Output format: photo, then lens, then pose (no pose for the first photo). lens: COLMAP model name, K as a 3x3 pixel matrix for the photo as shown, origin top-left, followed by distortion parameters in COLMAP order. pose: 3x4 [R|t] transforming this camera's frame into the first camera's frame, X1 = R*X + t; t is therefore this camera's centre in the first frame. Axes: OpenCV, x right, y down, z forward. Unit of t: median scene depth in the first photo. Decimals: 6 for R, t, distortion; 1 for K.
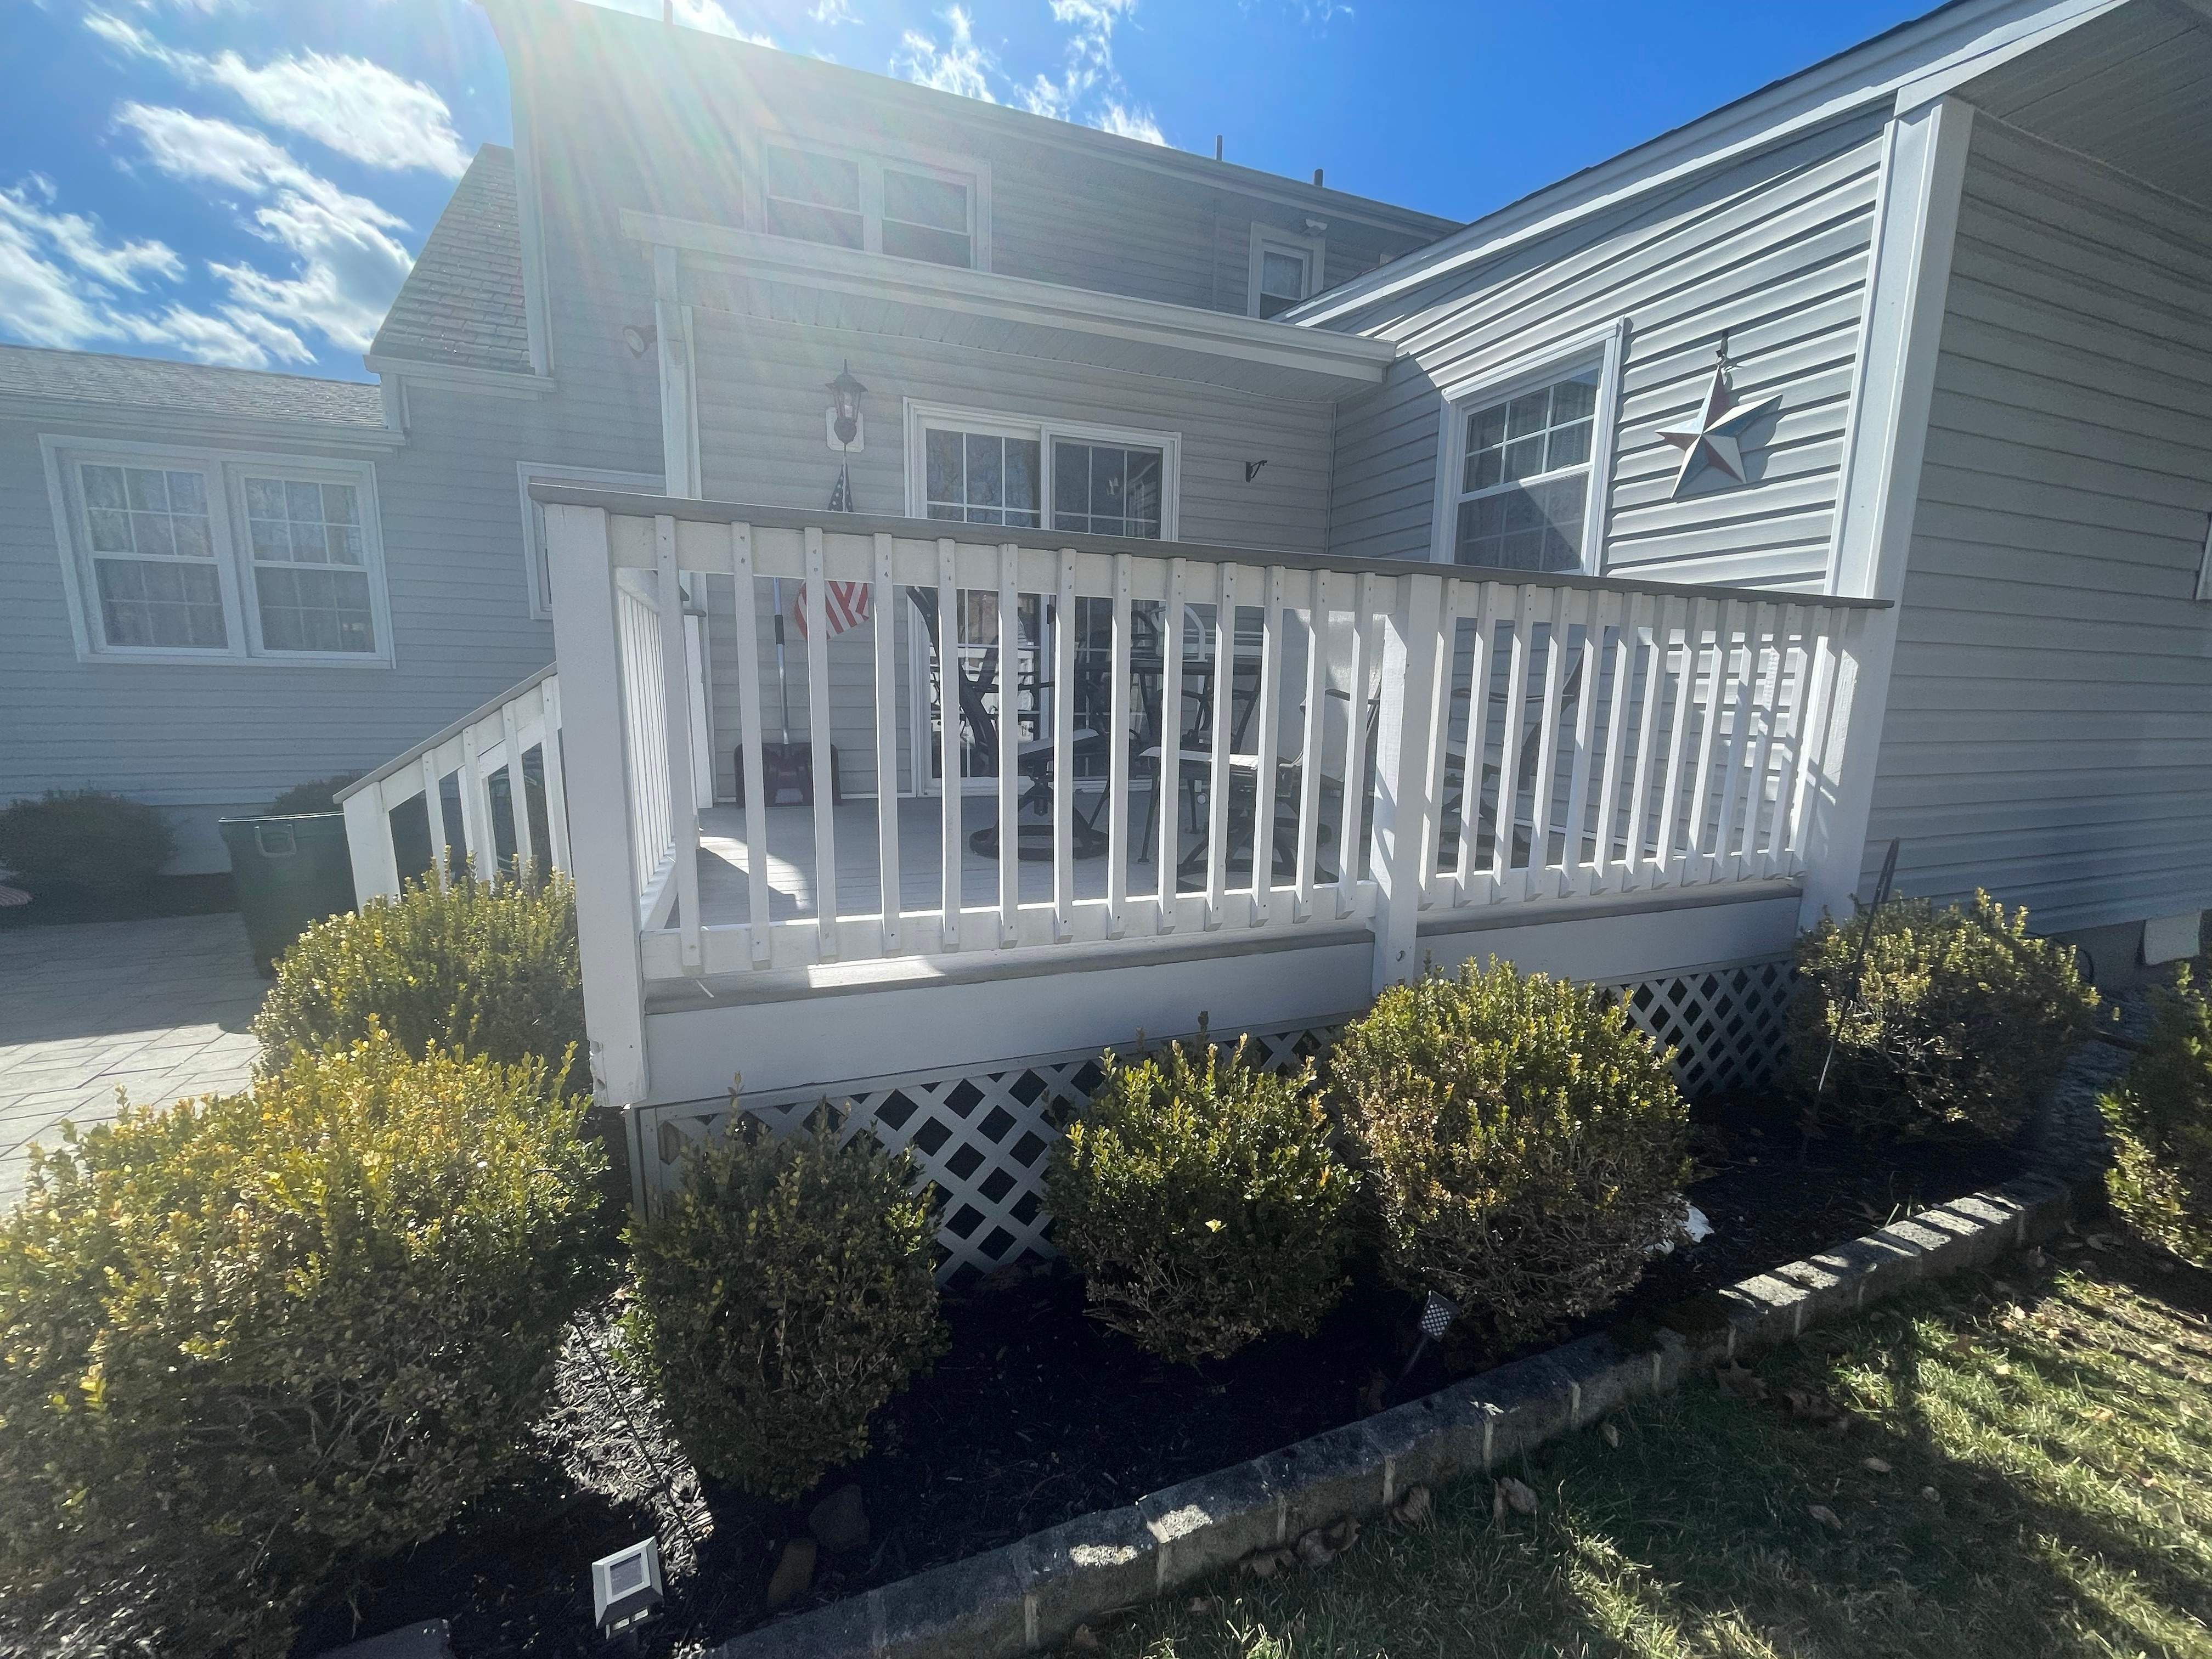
lens RADIAL K [[892.3, 0, 1105.4], [0, 892.3, 825.4], [0, 0, 1]] dist [-0.004534, 0.000587]
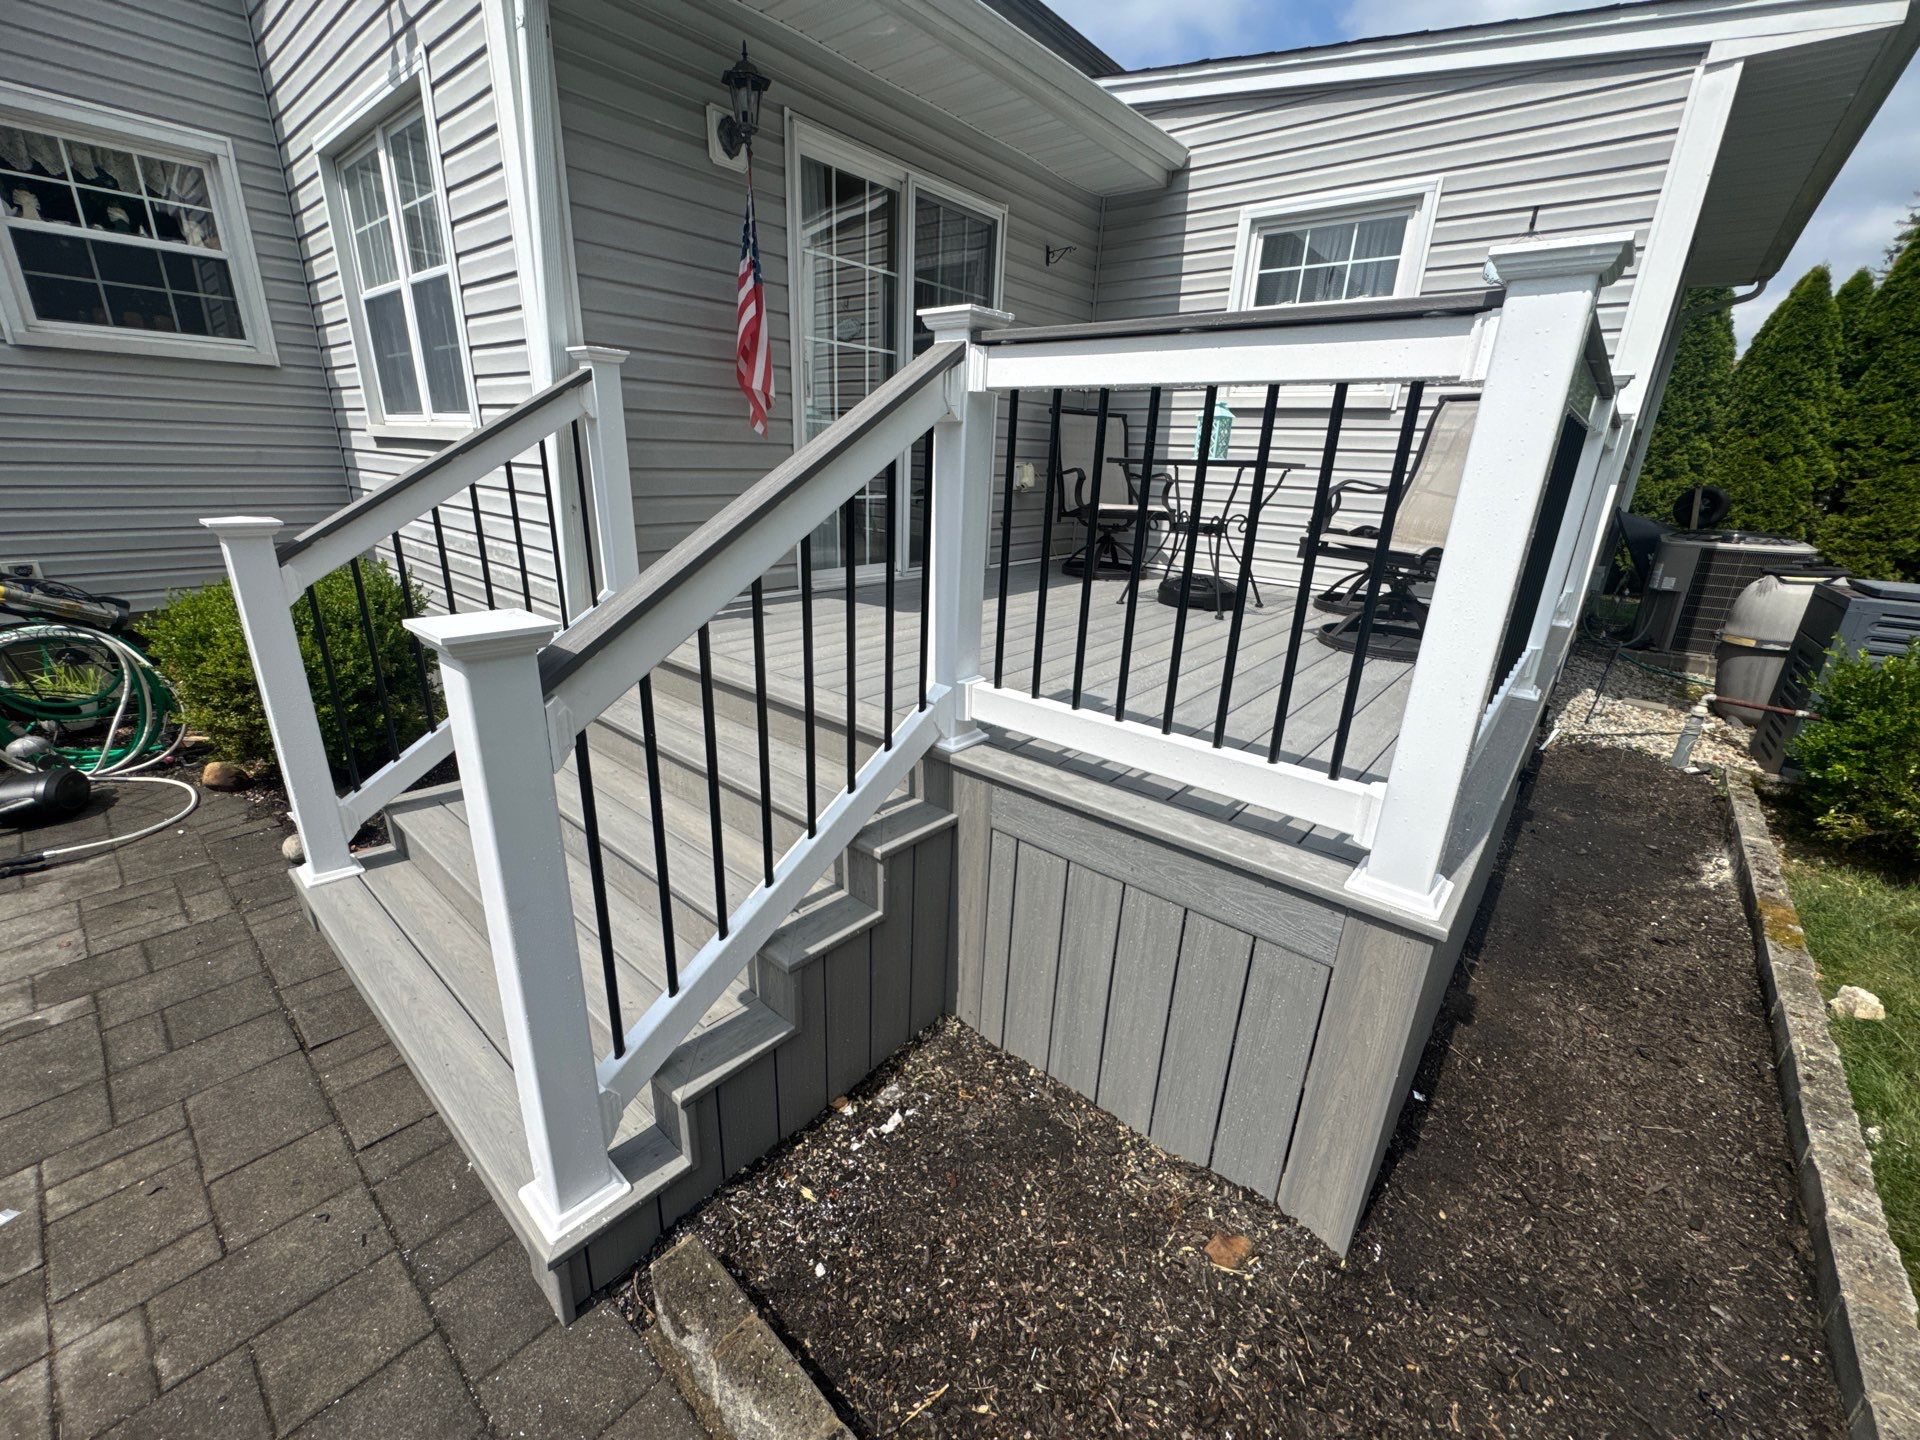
lens RADIAL K [[767.0, 0, 958.8], [0, 767.0, 716.7], [0, 0, 1]] dist [-0.004131, 0.000461]
pose [[0.877275, -0.138723, 0.459505, -0.506971], [0.051576, 0.979026, 0.197097, -0.060783], [-0.477209, -0.149208, 0.866030, 0.232733]]
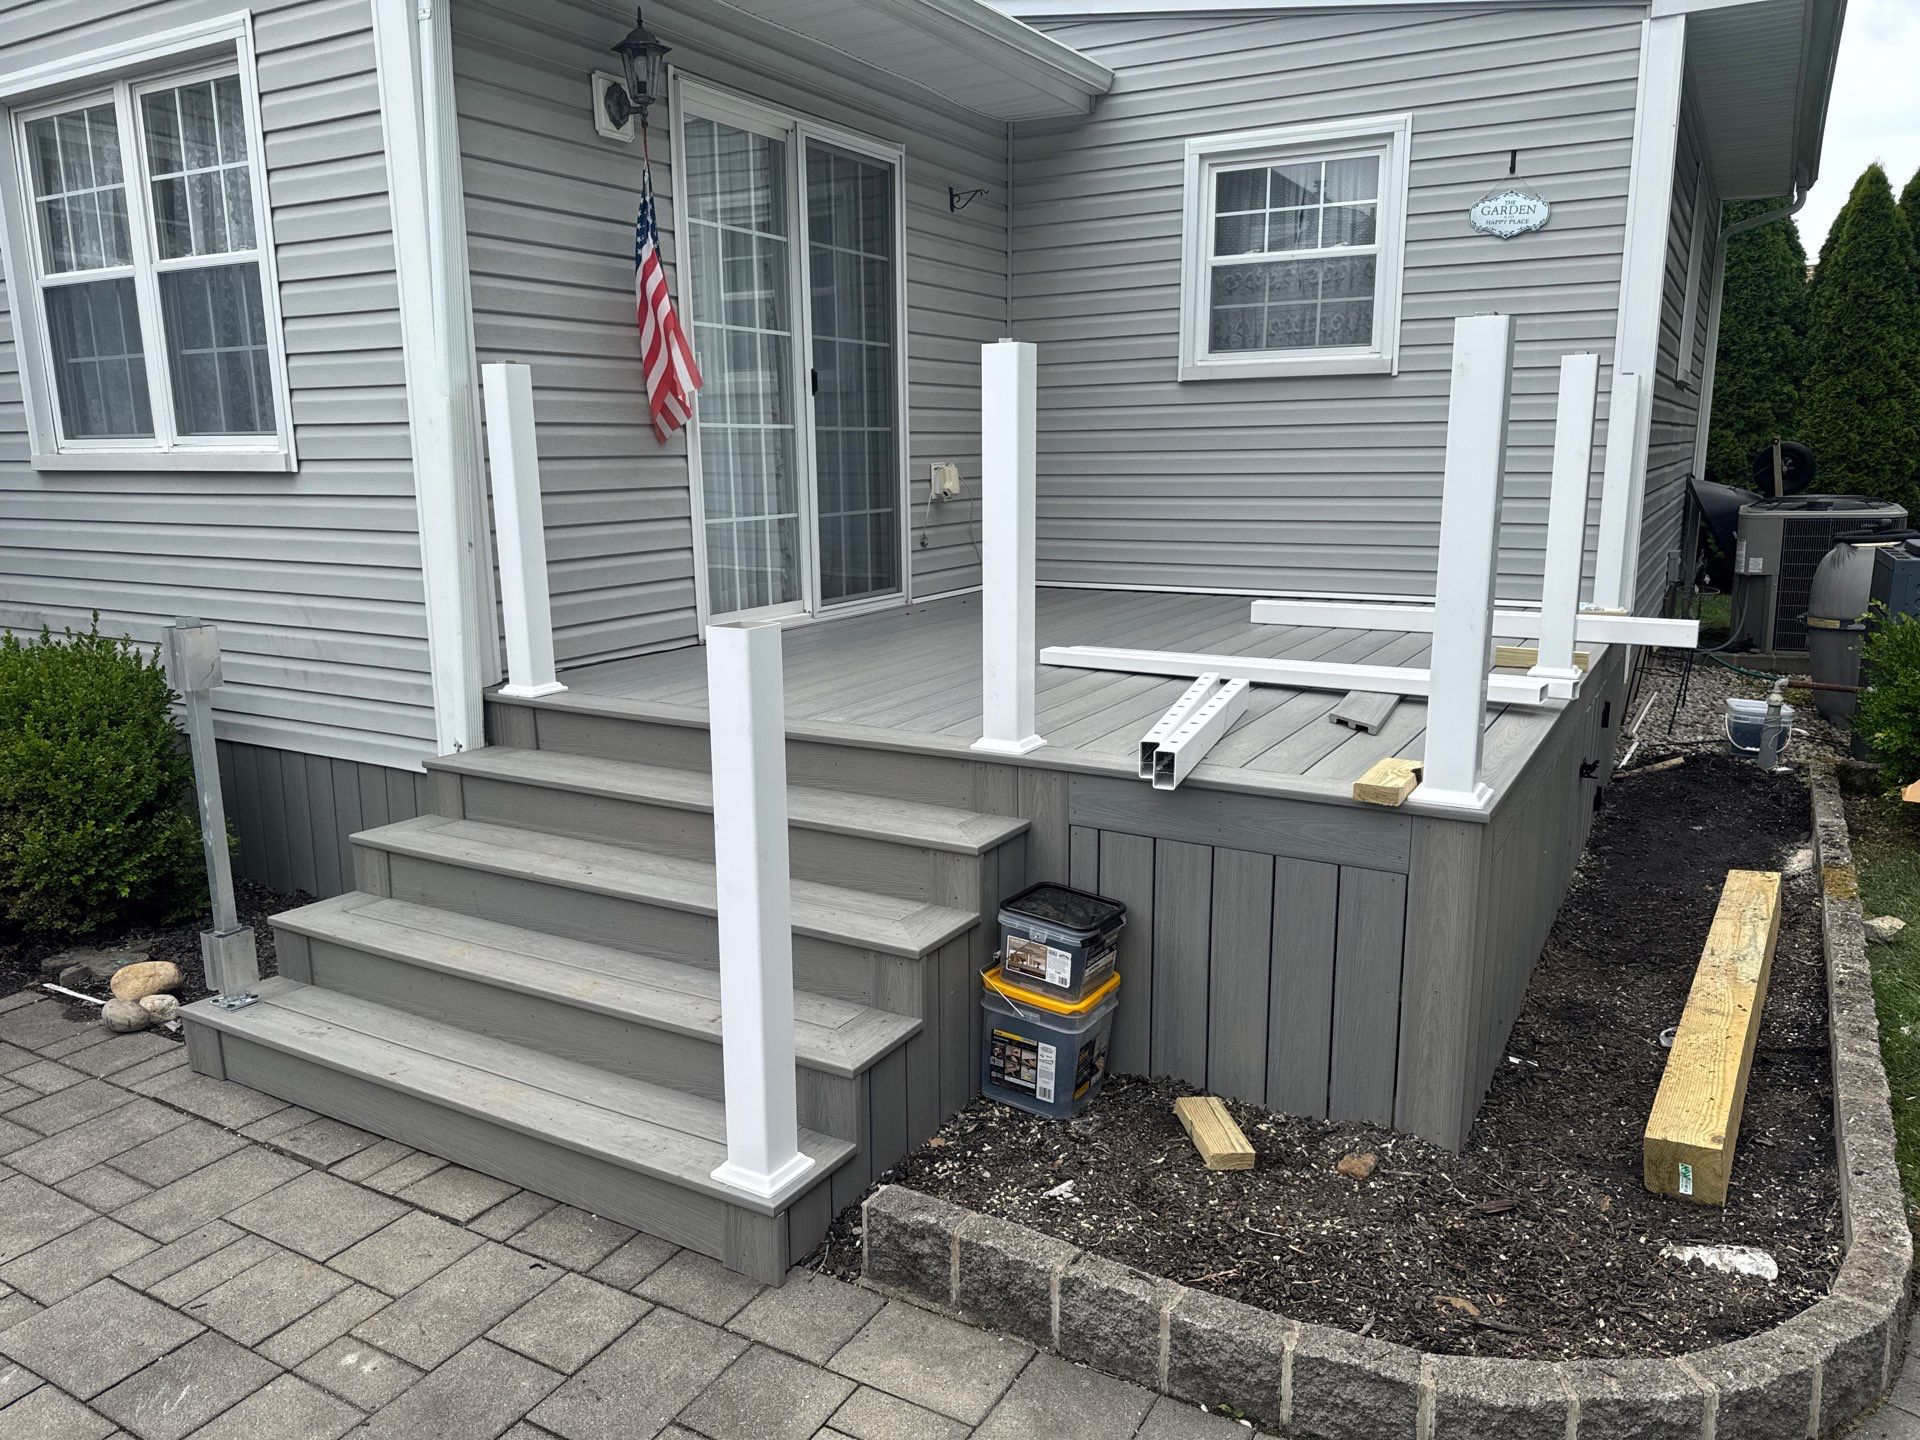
lens RADIAL K [[1362.4, 0, 953.1], [0, 1362.4, 728.9], [0, 0, 1]] dist [0.026153, -0.030948]
pose [[0.777296, -0.152162, 0.610457, -0.809148], [0.120405, 0.988355, 0.093044, -0.045418], [-0.617506, 0.001180, 0.786566, 0.030658]]
